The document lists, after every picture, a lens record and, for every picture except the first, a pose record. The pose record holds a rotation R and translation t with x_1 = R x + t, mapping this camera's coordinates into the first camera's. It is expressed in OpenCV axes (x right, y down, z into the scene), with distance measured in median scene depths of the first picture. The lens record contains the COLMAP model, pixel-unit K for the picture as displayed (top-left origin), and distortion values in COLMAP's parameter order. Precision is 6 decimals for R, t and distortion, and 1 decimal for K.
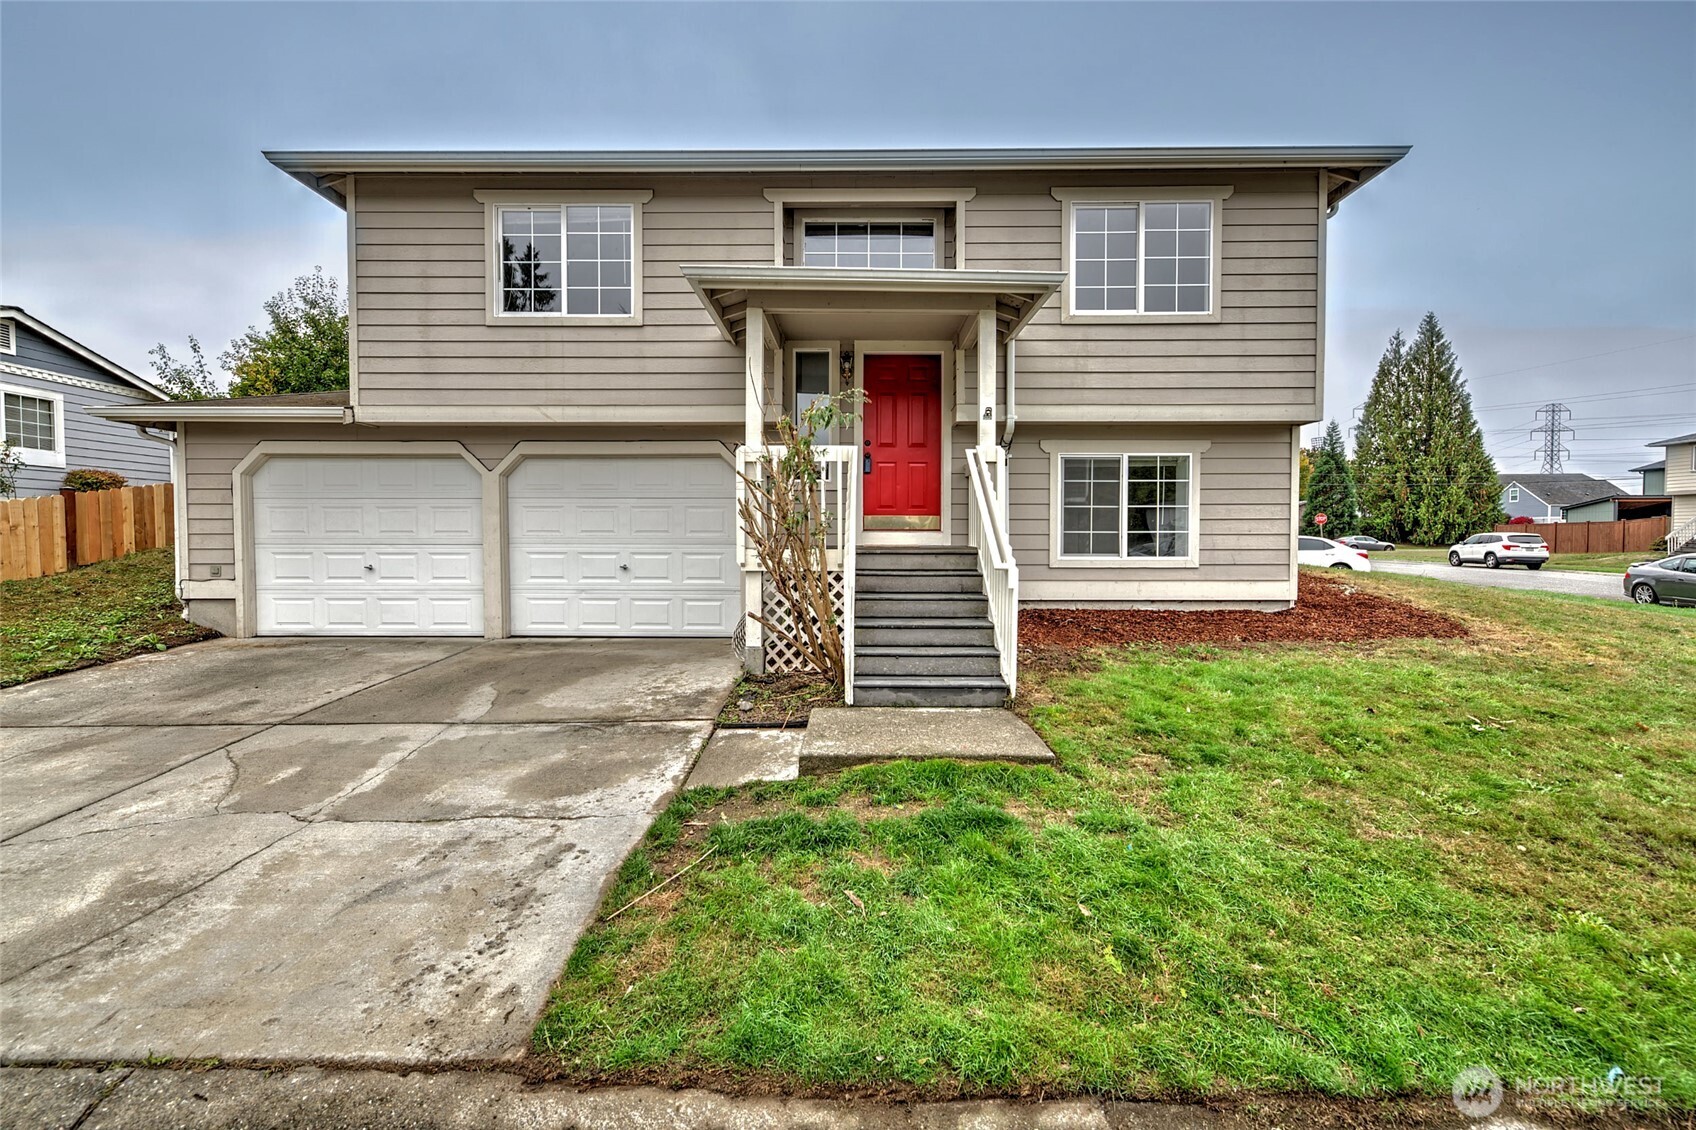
lens RADIAL K [[721.6, 0, 856.5], [0, 721.6, 563.5], [0, 0, 1]] dist [0.002022, 0.000483]
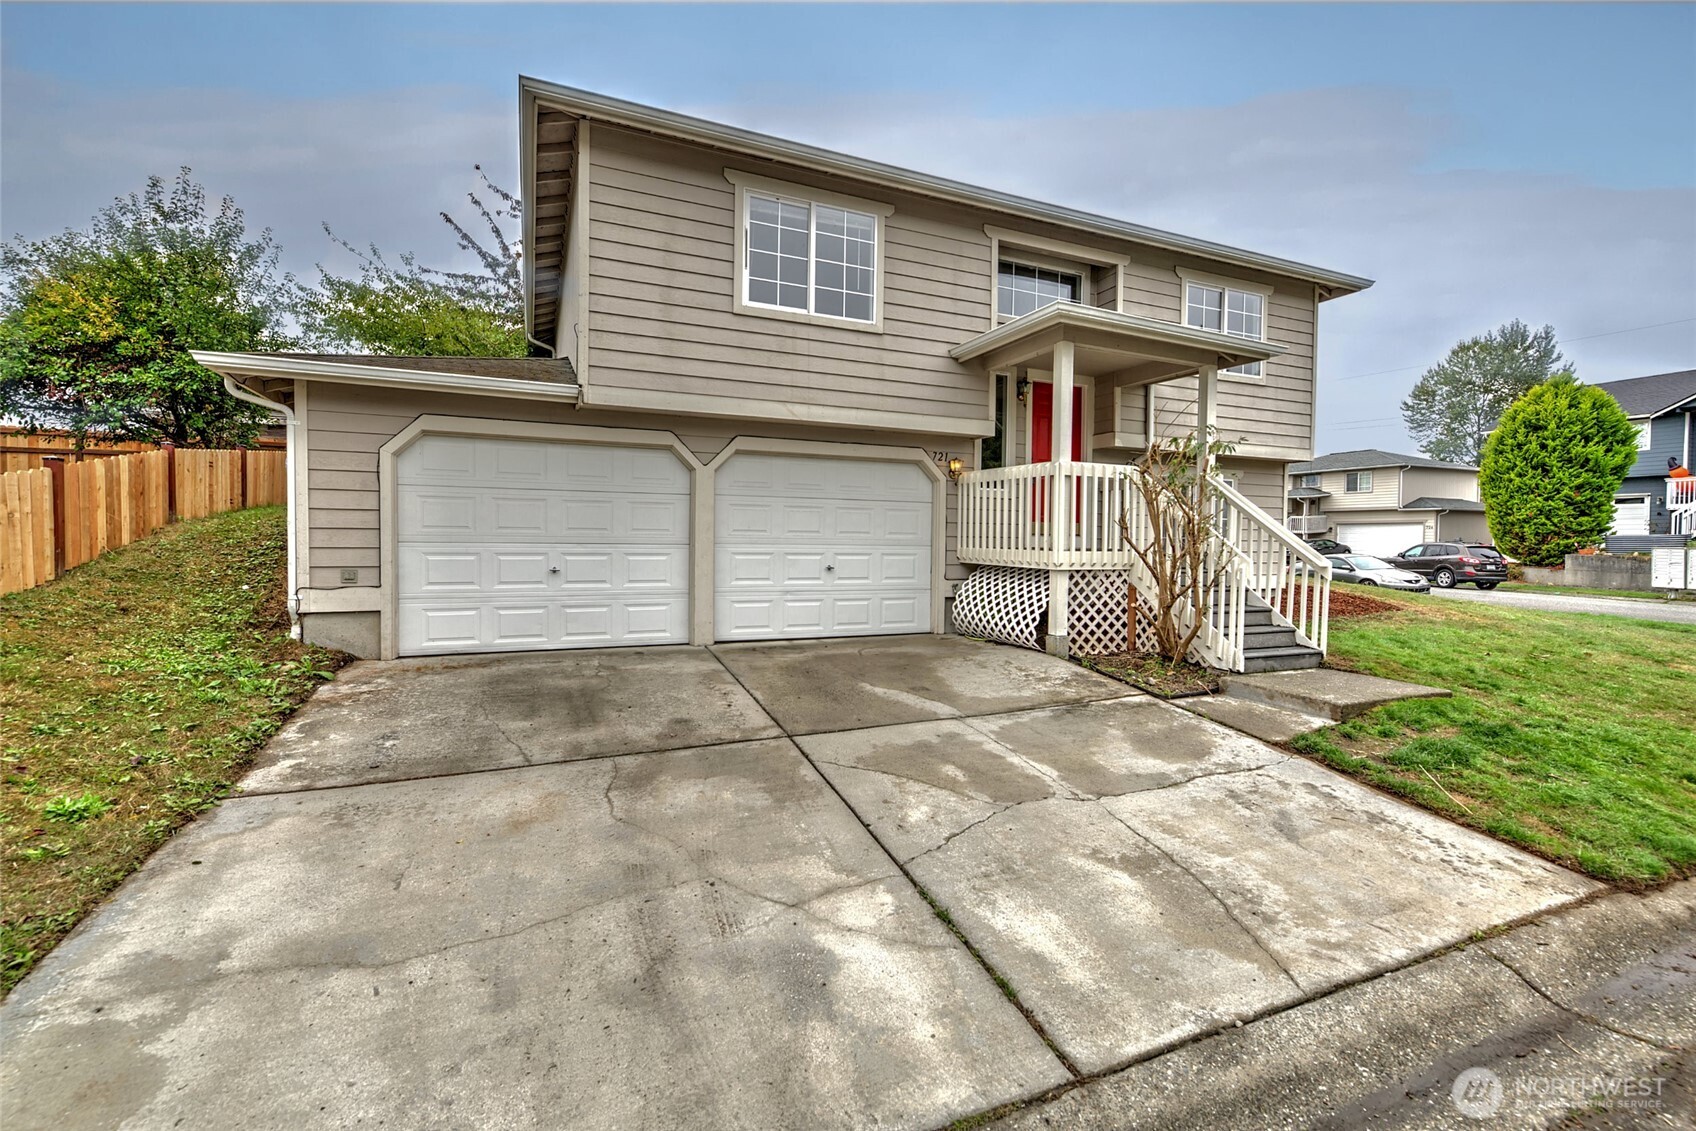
lens RADIAL K [[721.6, 0, 855.6], [0, 721.6, 559.2], [0, 0, 1]] dist [0.002022, 0.000483]
pose [[0.913167, -0.002026, 0.407580, -0.756397], [0.004433, 0.999978, -0.004960, -0.001649], [-0.407561, 0.006336, 0.913156, 0.072703]]
